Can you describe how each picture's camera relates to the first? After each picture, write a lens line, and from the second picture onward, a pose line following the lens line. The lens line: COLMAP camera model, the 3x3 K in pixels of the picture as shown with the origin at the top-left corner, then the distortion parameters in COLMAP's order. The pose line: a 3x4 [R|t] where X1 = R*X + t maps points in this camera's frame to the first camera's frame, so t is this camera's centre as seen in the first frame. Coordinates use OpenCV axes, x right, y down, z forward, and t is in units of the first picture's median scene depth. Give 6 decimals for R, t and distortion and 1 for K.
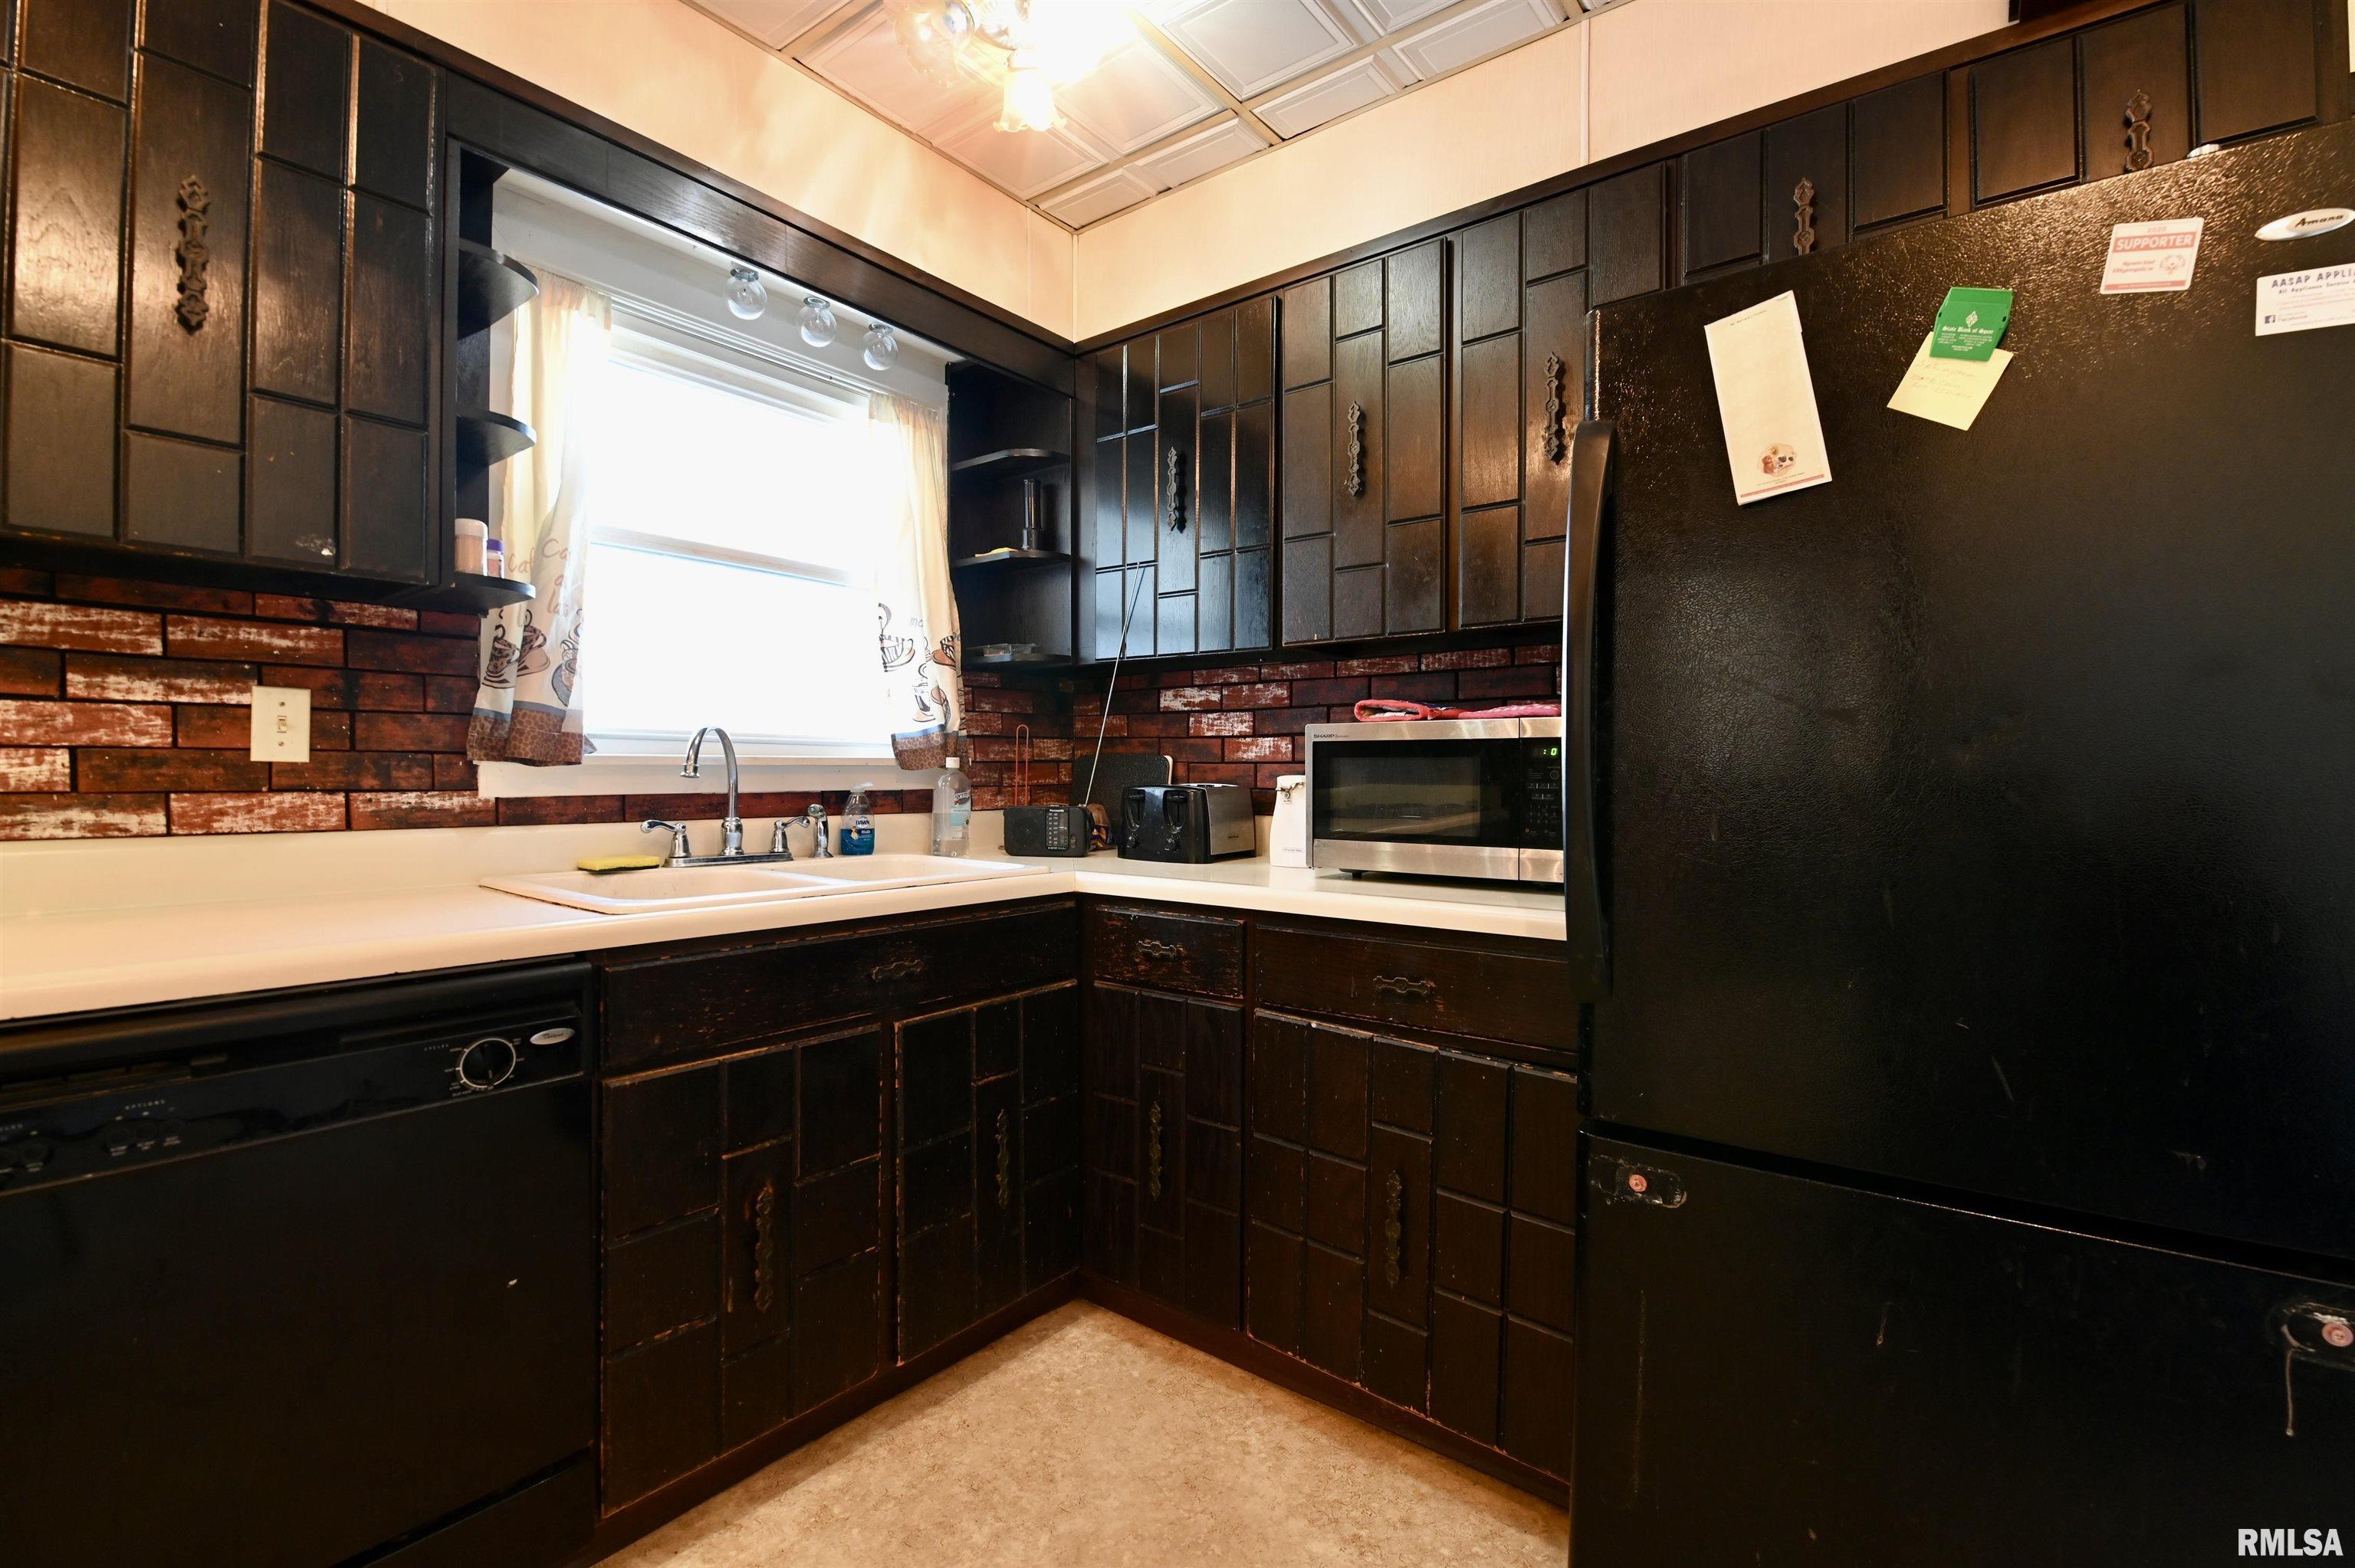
lens RADIAL K [[1012.1, 0, 1199.9], [0, 1012.1, 783.2], [0, 0, 1]] dist [-0.006919, -0.007149]
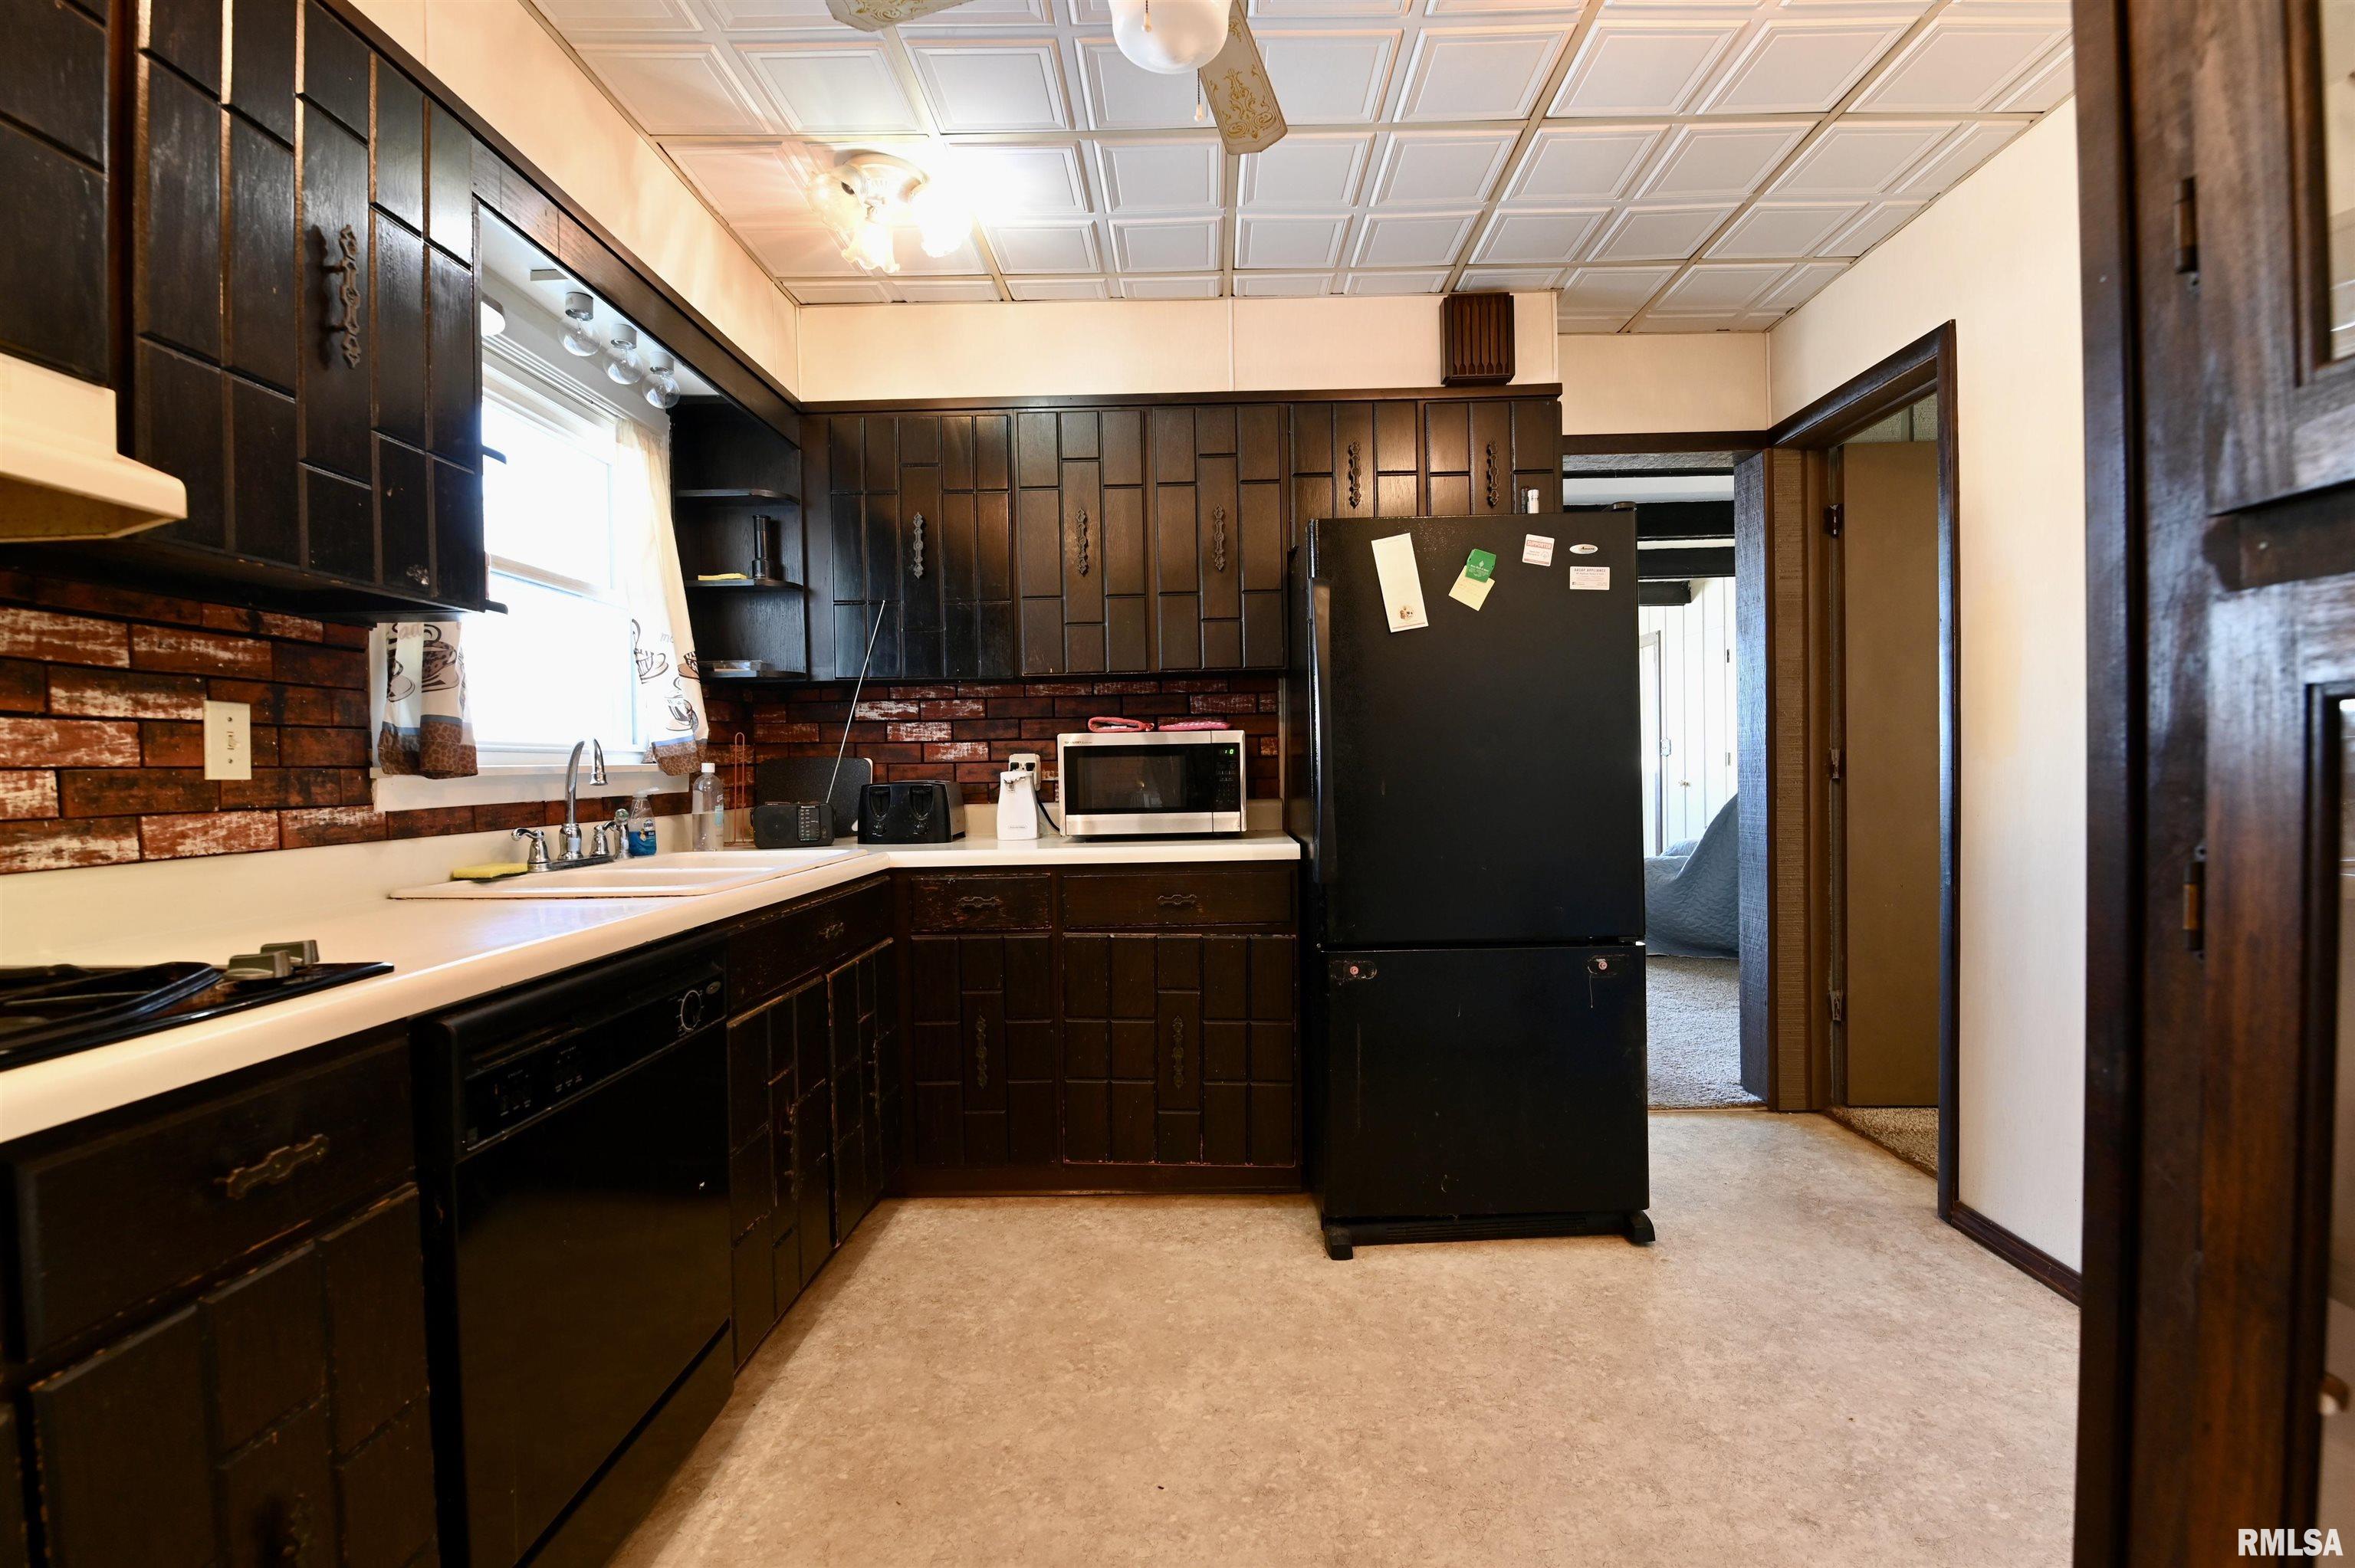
lens RADIAL K [[1012.1, 0, 1192.5], [0, 1012.1, 786.0], [0, 0, 1]] dist [-0.006919, -0.007149]
pose [[0.806235, -0.032941, 0.590678, -0.656958], [0.029538, 0.999445, 0.015421, -0.002871], [-0.590858, 0.005014, 0.806760, -0.276127]]
